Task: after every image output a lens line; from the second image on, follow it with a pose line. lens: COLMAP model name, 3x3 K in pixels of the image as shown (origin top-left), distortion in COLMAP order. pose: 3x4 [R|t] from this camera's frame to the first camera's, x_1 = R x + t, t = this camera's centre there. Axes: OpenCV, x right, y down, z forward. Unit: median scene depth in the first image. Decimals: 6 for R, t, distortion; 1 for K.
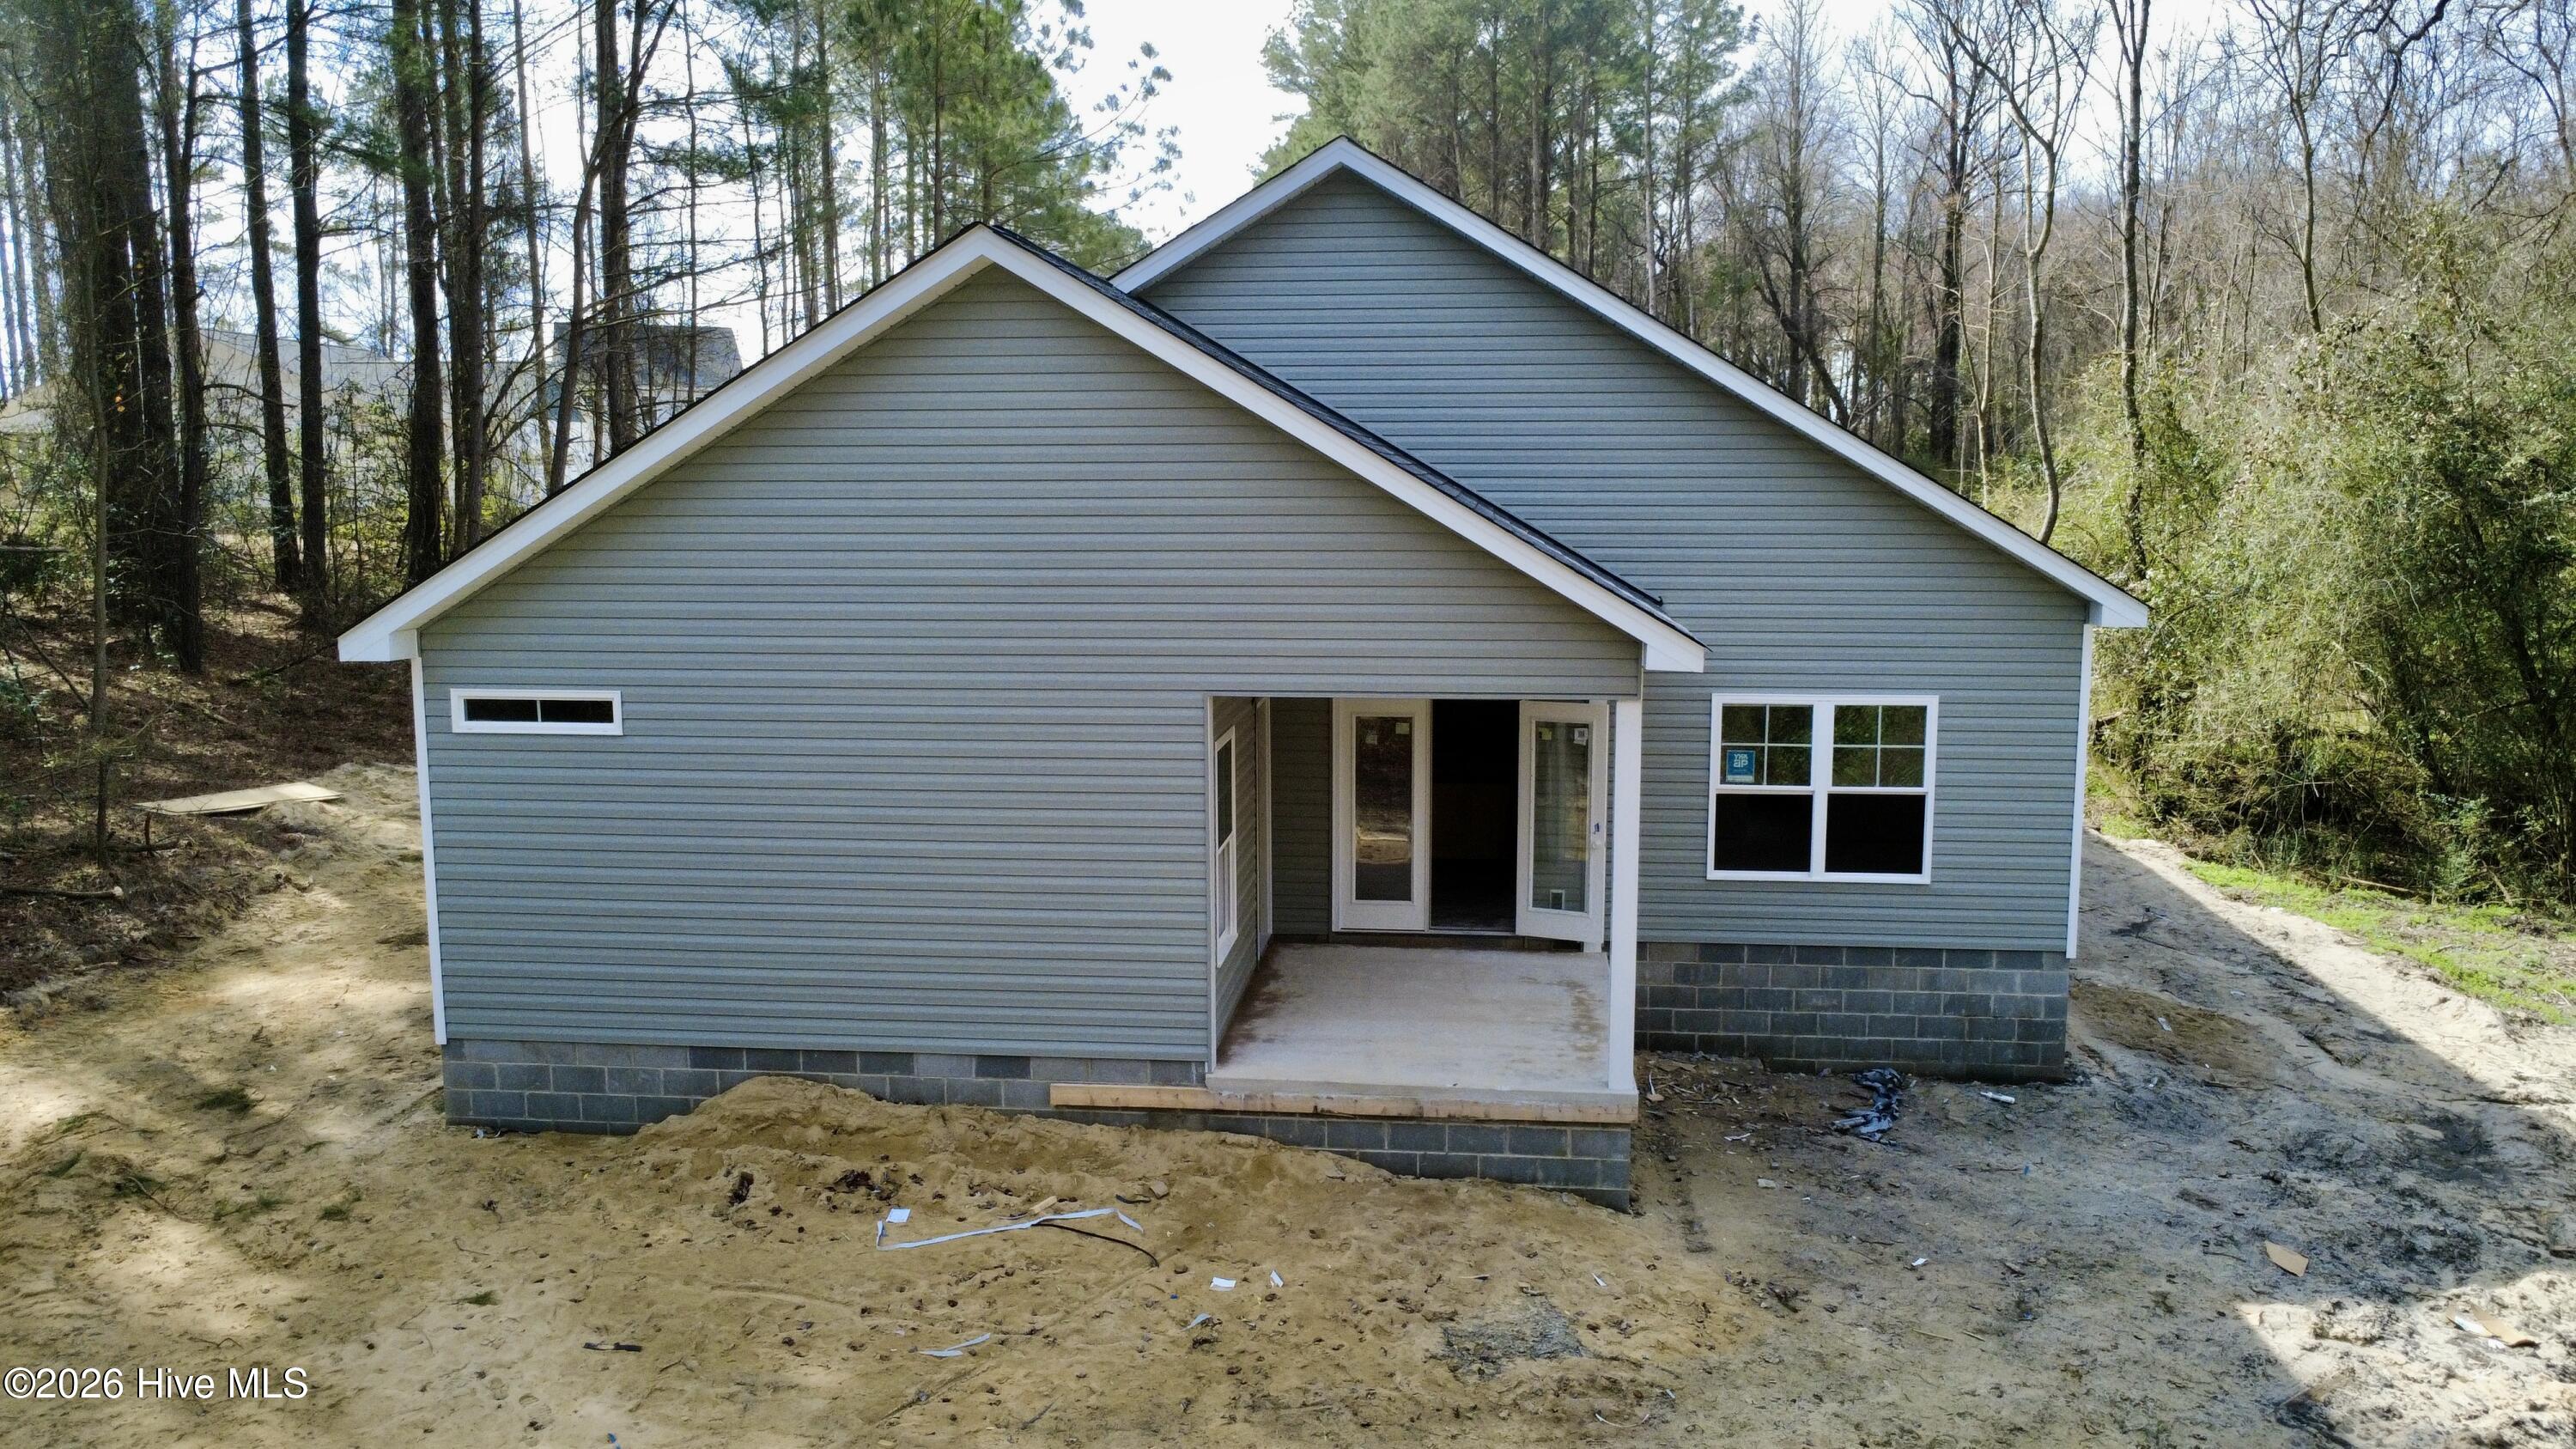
lens RADIAL K [[1871.6, 0, 1289.1], [0, 1871.6, 719.5], [0, 0, 1]] dist [-0.001281, -0.001436]
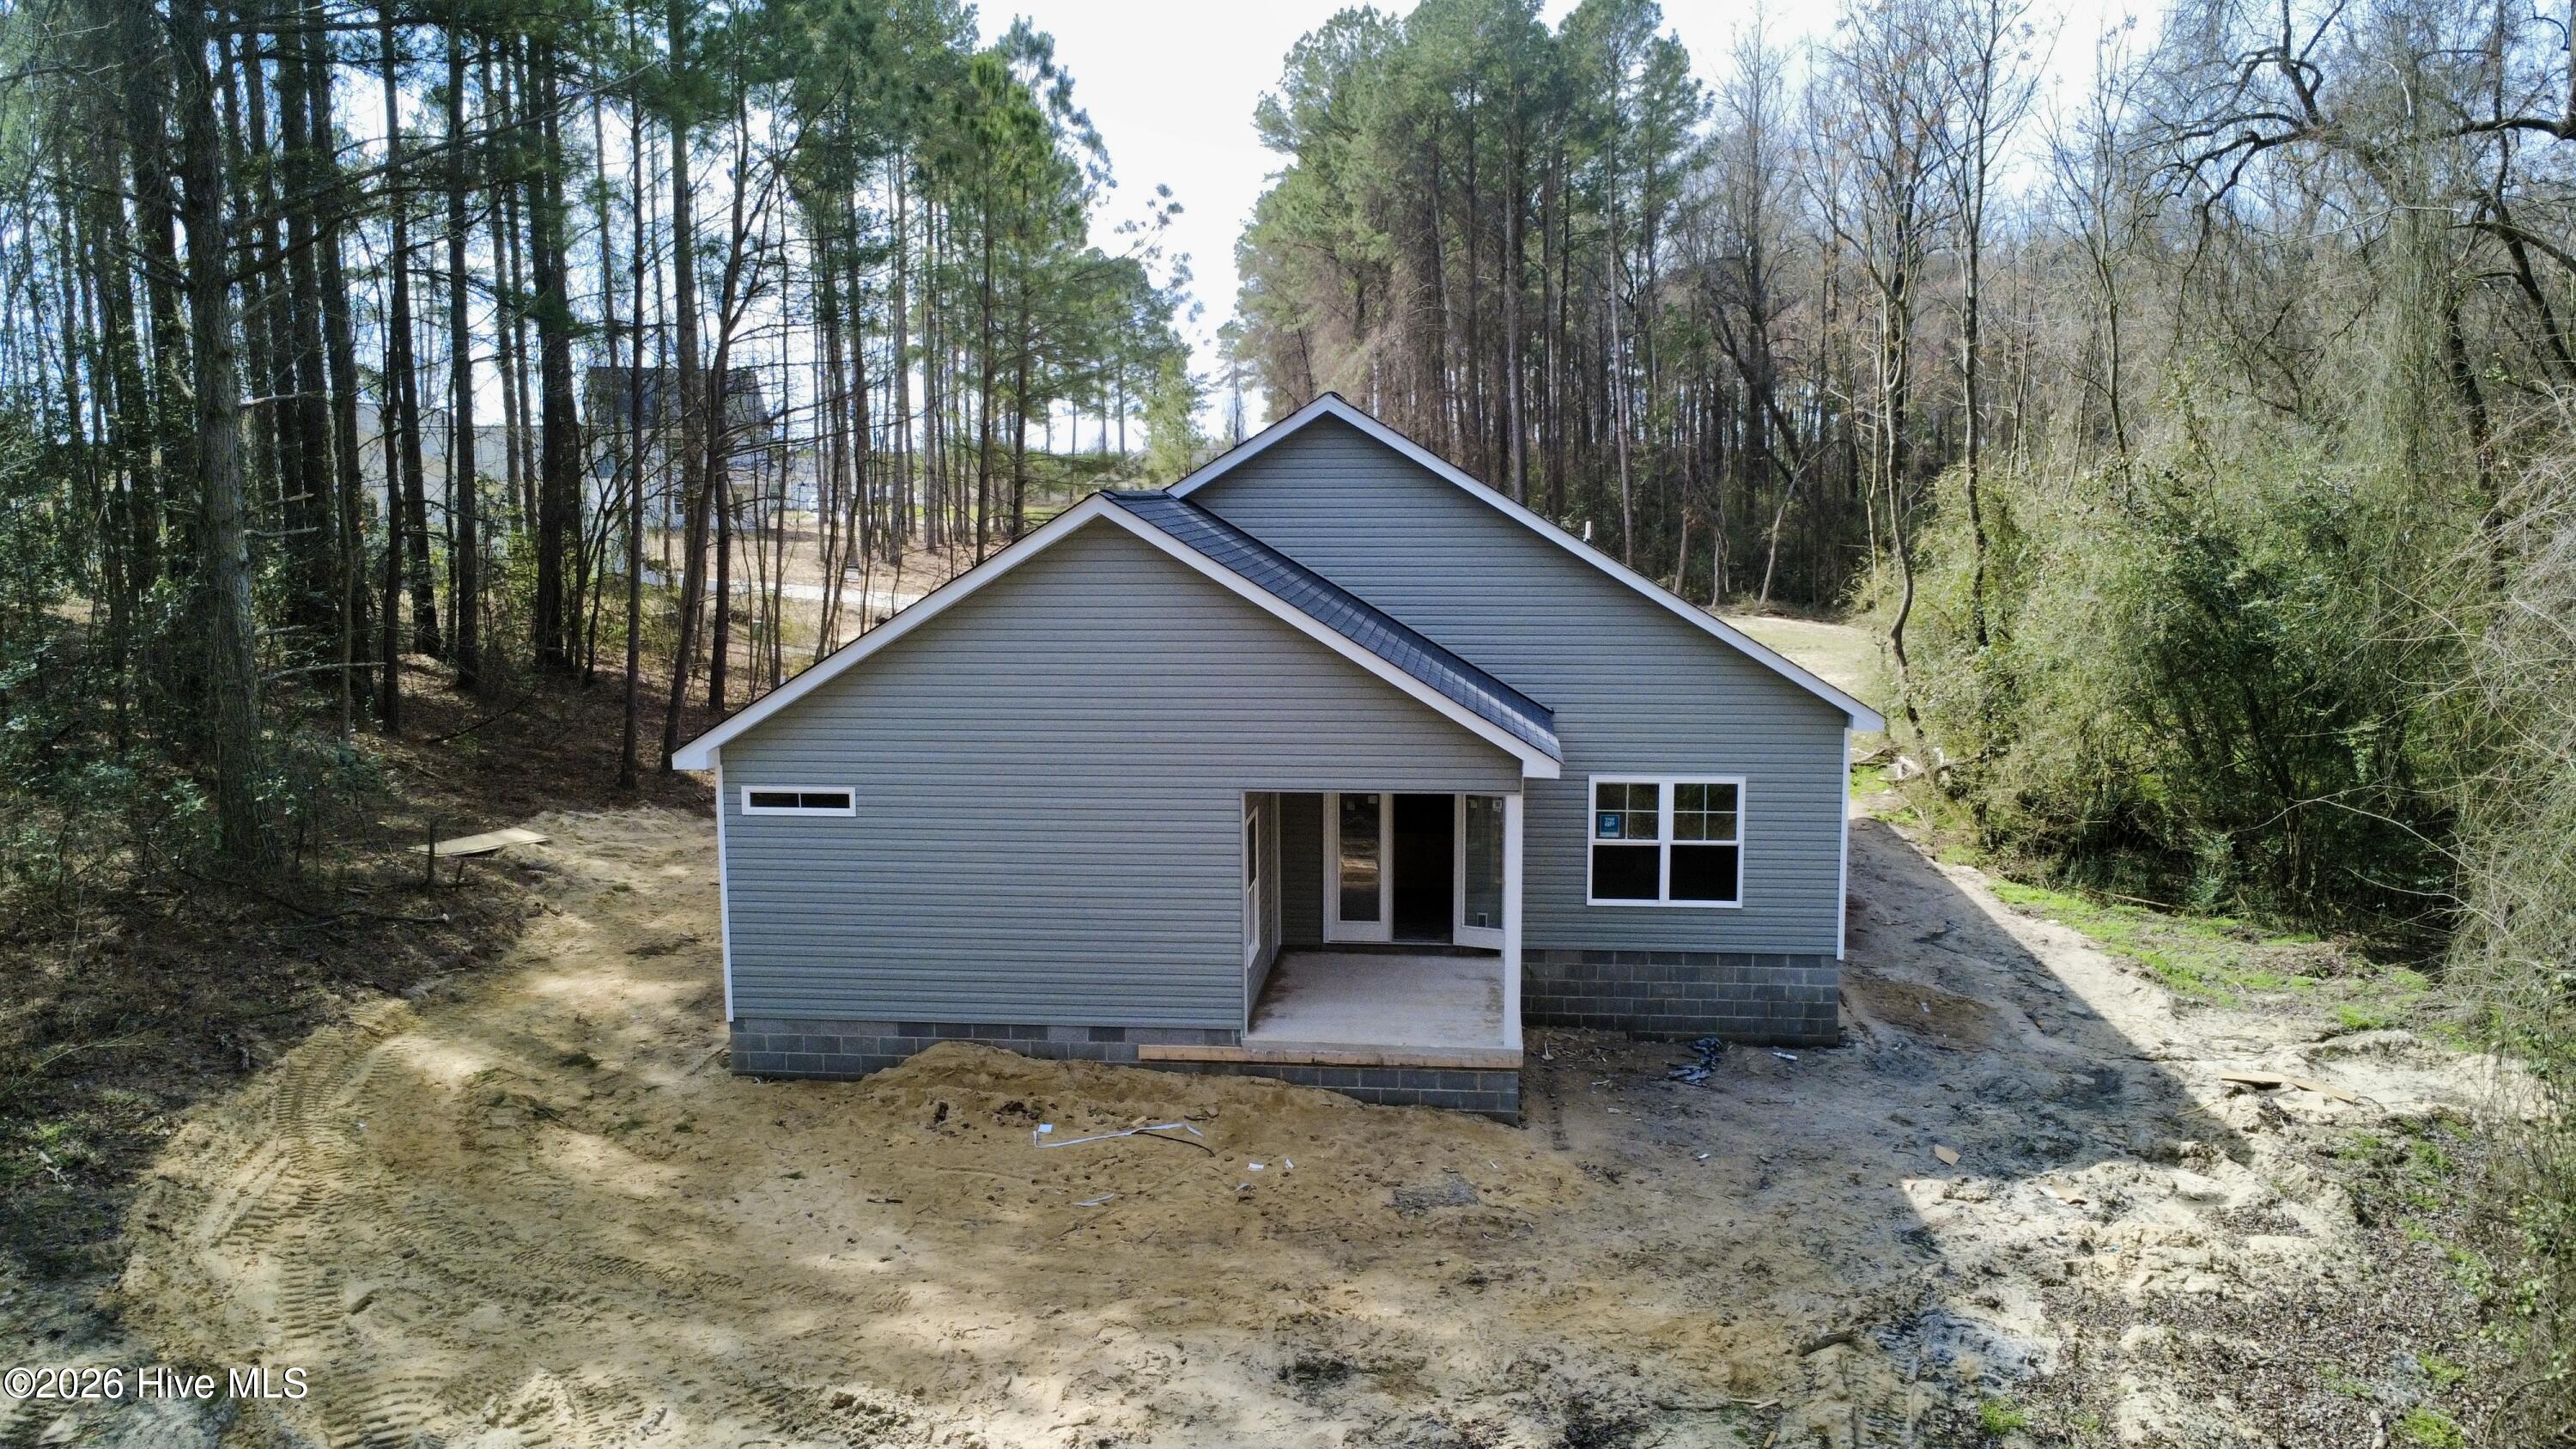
lens RADIAL K [[1871.6, 0, 1287.1], [0, 1871.6, 730.0], [0, 0, 1]] dist [-0.001281, -0.001436]
pose [[0.999985, -0.003607, 0.004138, -0.010198], [0.003596, 0.999990, 0.002569, -0.053201], [-0.004147, -0.002555, 0.999988, -0.428118]]
